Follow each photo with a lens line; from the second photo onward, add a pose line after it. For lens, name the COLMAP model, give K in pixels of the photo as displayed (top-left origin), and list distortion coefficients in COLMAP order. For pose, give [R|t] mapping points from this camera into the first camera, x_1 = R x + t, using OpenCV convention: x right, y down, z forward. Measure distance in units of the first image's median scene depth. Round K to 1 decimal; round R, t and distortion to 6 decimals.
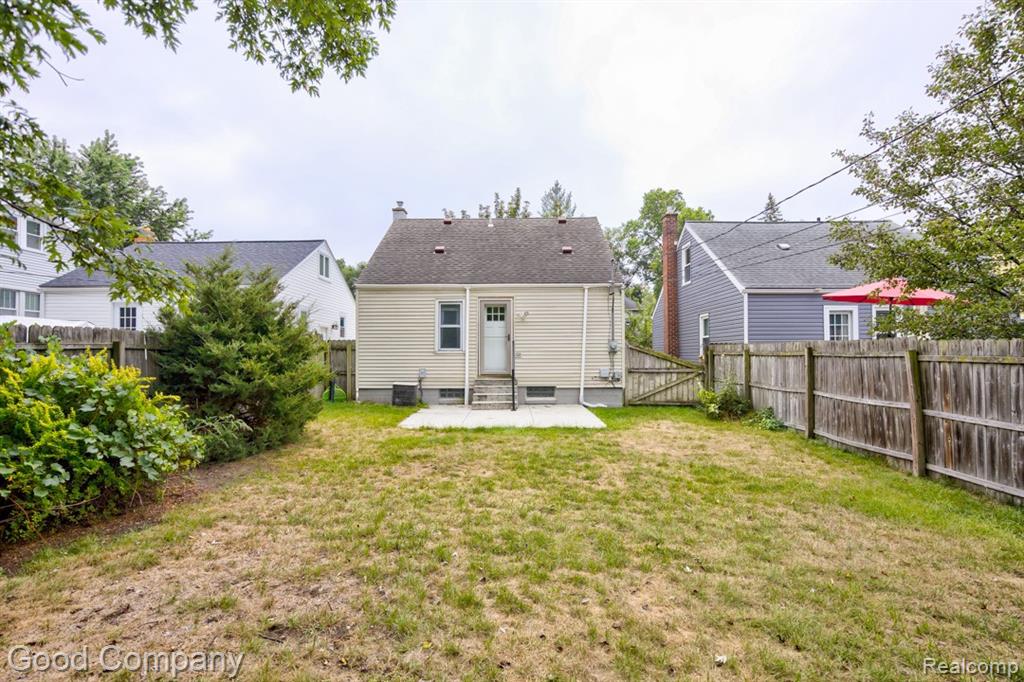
lens RADIAL K [[493.8, 0, 512.8], [0, 493.8, 345.9], [0, 0, 1]] dist [-0.014914, 0.001548]
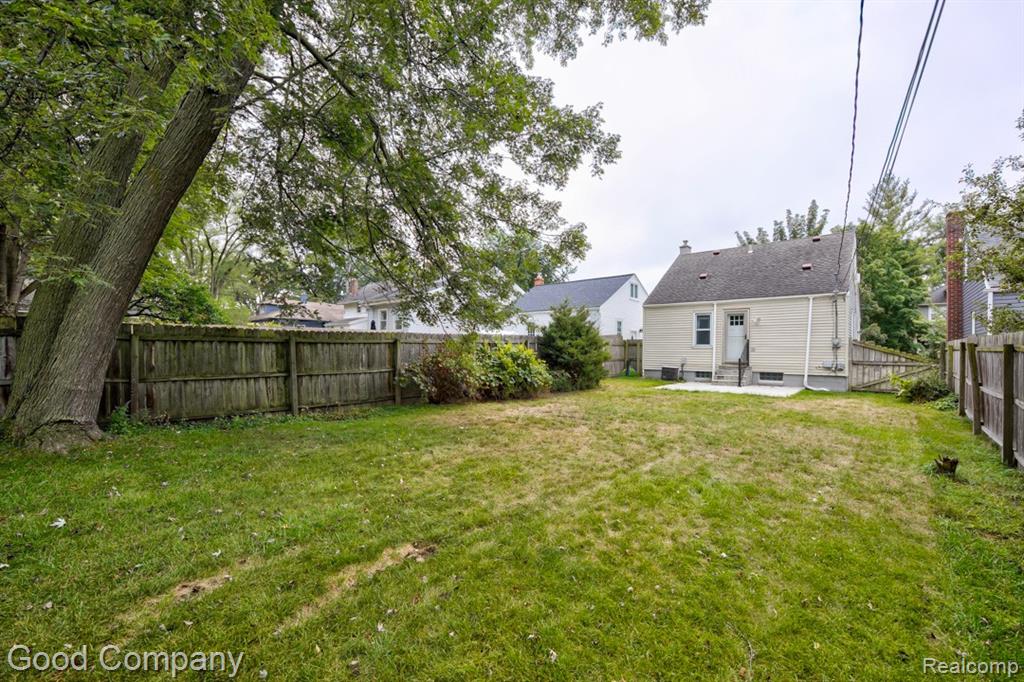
lens RADIAL K [[409.6, 0, 512.0], [0, 409.6, 341.0], [0, 0, 1]] dist [-0.000102, -0.000024]
pose [[0.754644, -0.003883, -0.656123, 0.265331], [-0.002122, 0.999963, -0.008359, 0.006050], [0.656132, 0.007700, 0.754607, -0.328974]]
